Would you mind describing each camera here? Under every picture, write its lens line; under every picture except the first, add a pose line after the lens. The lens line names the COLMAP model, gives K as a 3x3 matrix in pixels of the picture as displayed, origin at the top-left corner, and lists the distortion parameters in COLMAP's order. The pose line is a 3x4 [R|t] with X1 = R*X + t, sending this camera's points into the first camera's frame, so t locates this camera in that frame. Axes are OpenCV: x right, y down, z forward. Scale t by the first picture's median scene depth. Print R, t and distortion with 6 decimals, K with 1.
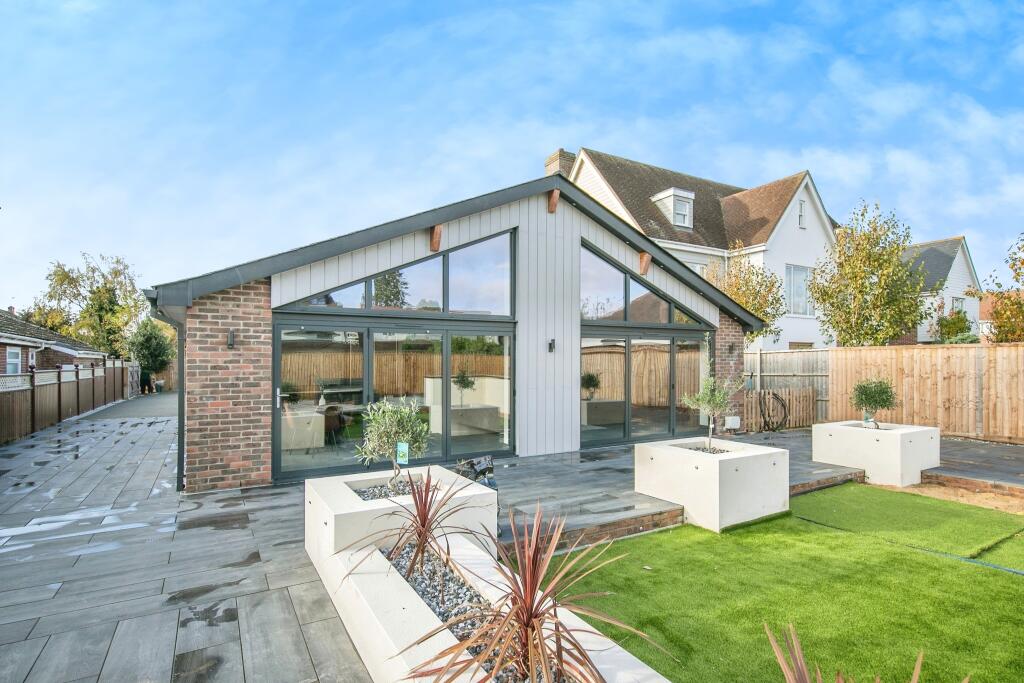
lens RADIAL K [[523.9, 0, 513.0], [0, 523.9, 349.6], [0, 0, 1]] dist [-0.001589, 0.000251]
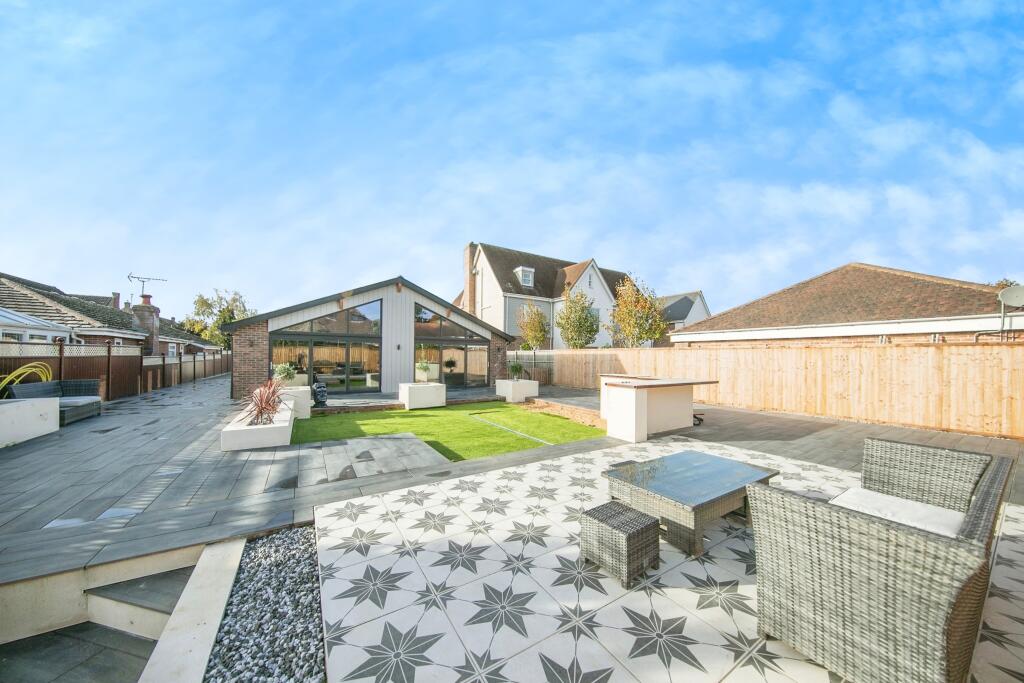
lens RADIAL K [[332.8, 0, 510.9], [0, 332.8, 348.4], [0, 0, 1]] dist [-0.008174, -0.000514]
pose [[0.999376, 0.014586, 0.032161, 0.282266], [-0.014633, 0.999892, 0.001236, -0.005558], [-0.032140, -0.001706, 0.999482, -0.285375]]
